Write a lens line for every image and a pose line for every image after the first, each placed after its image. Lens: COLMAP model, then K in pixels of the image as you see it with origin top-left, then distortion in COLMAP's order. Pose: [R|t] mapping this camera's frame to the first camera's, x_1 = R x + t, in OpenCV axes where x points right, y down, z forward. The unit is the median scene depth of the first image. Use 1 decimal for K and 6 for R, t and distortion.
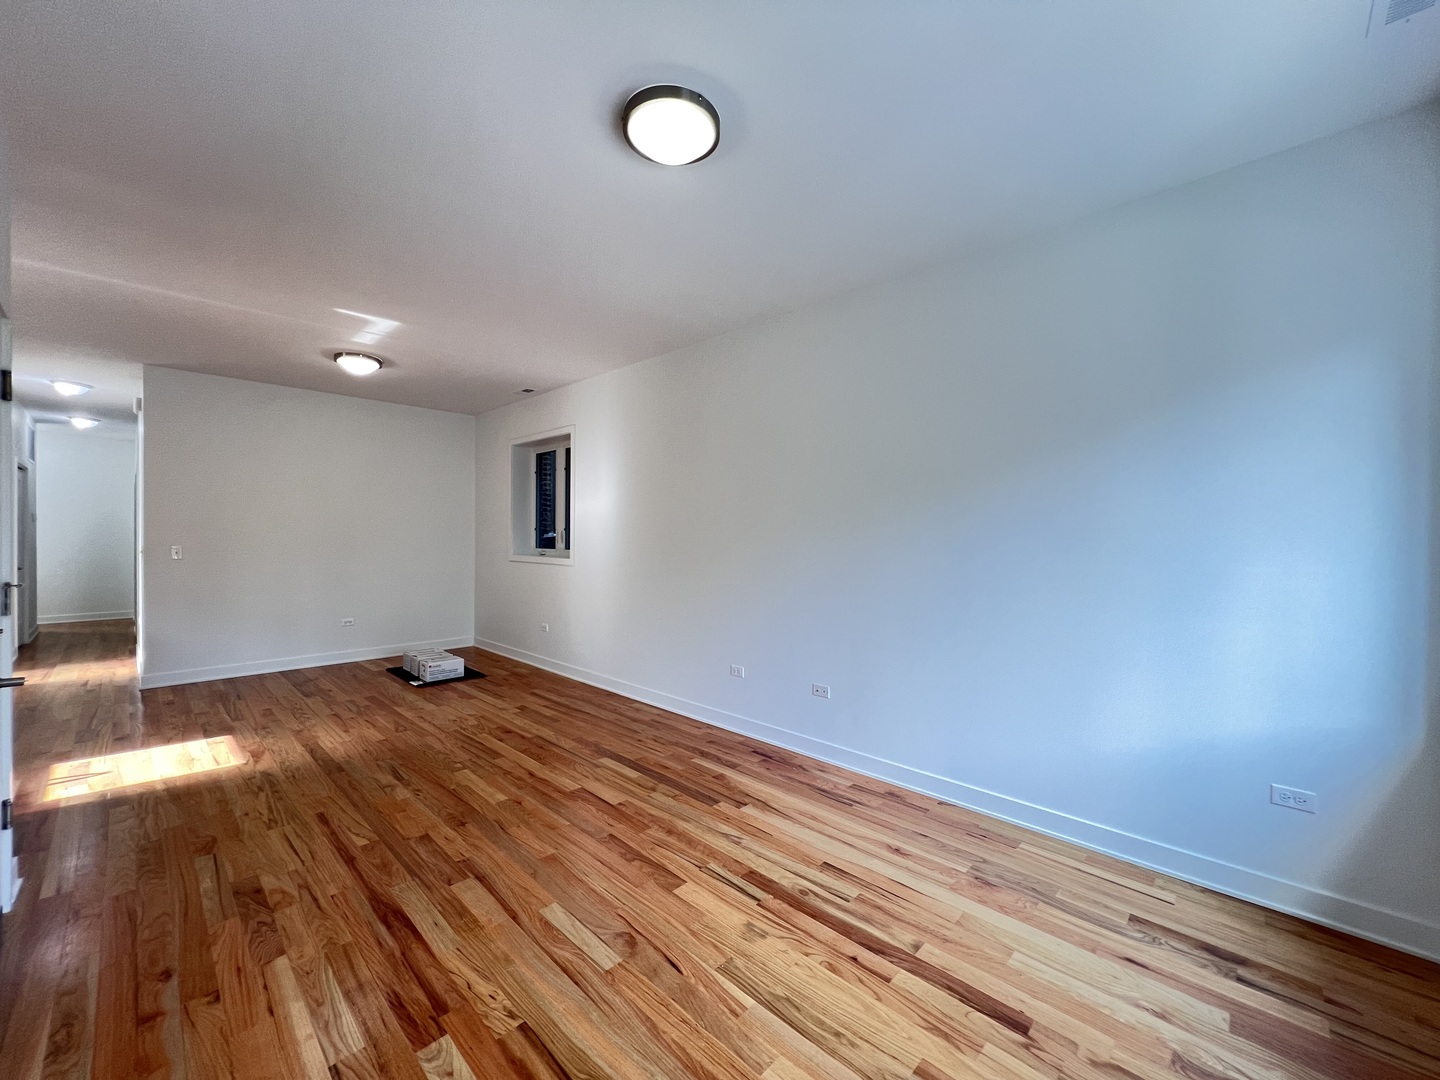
lens RADIAL K [[576.6, 0, 727.5], [0, 576.6, 537.3], [0, 0, 1]] dist [-0.001582, -0.000080]
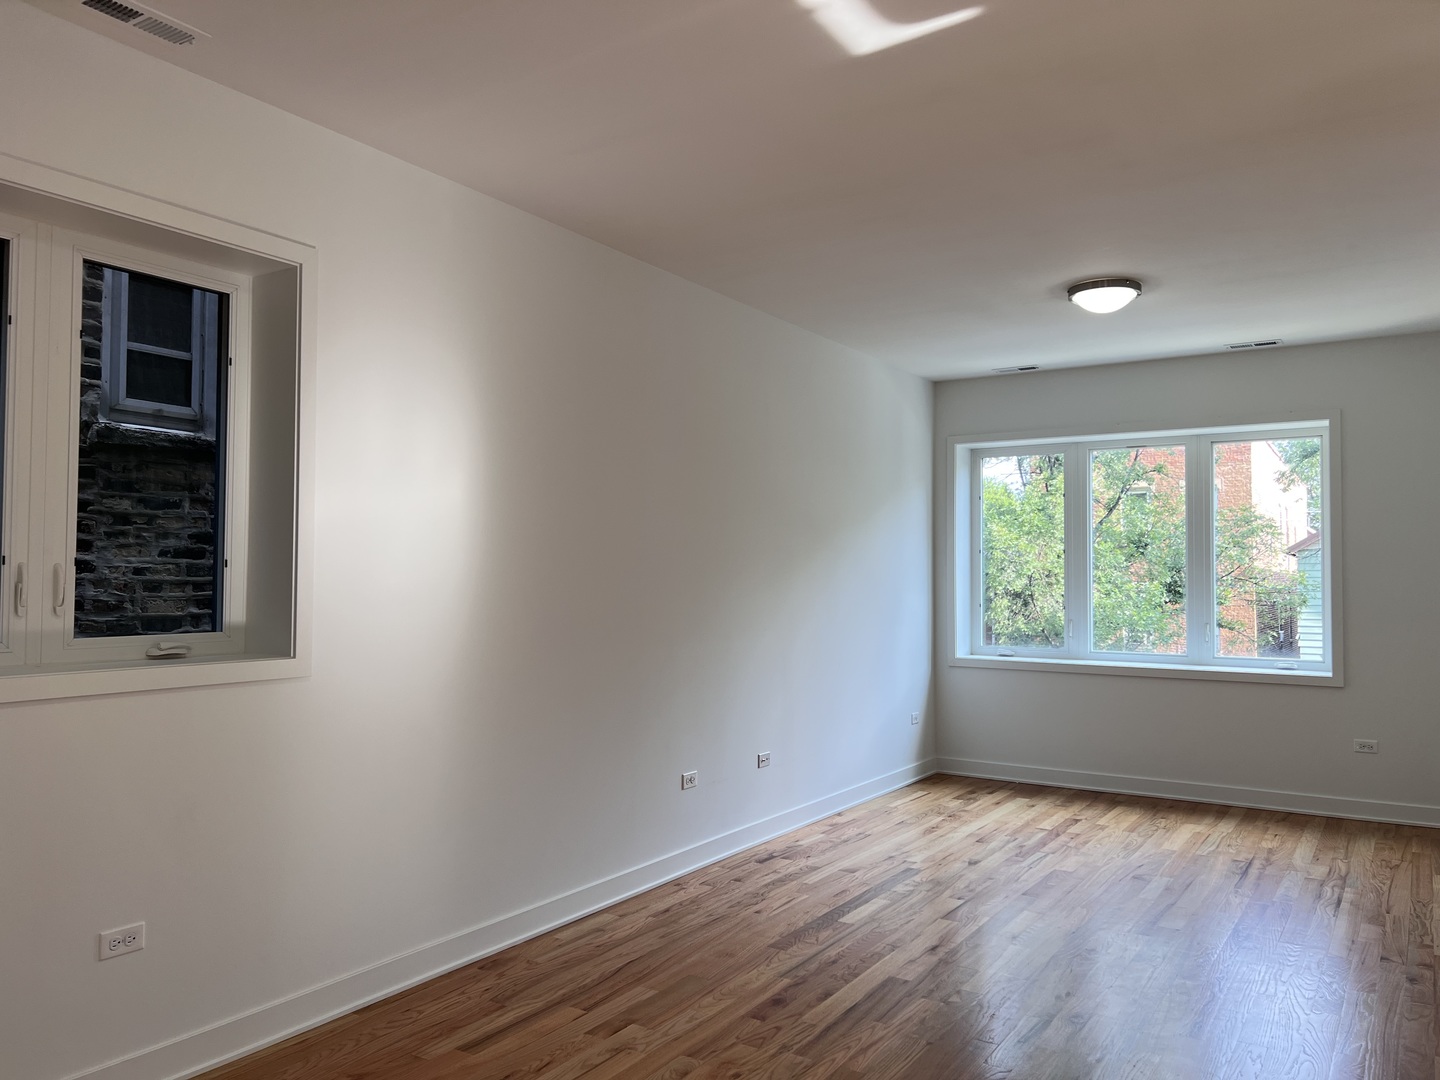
lens RADIAL K [[1093.7, 0, 722.0], [0, 1093.7, 536.8], [0, 0, 1]] dist [0.005441, -0.002420]
pose [[-0.189453, 0.024015, 0.981596, -1.235689], [-0.001010, 0.999696, -0.024652, -0.019978], [-0.981889, -0.005662, -0.189371, 1.193085]]
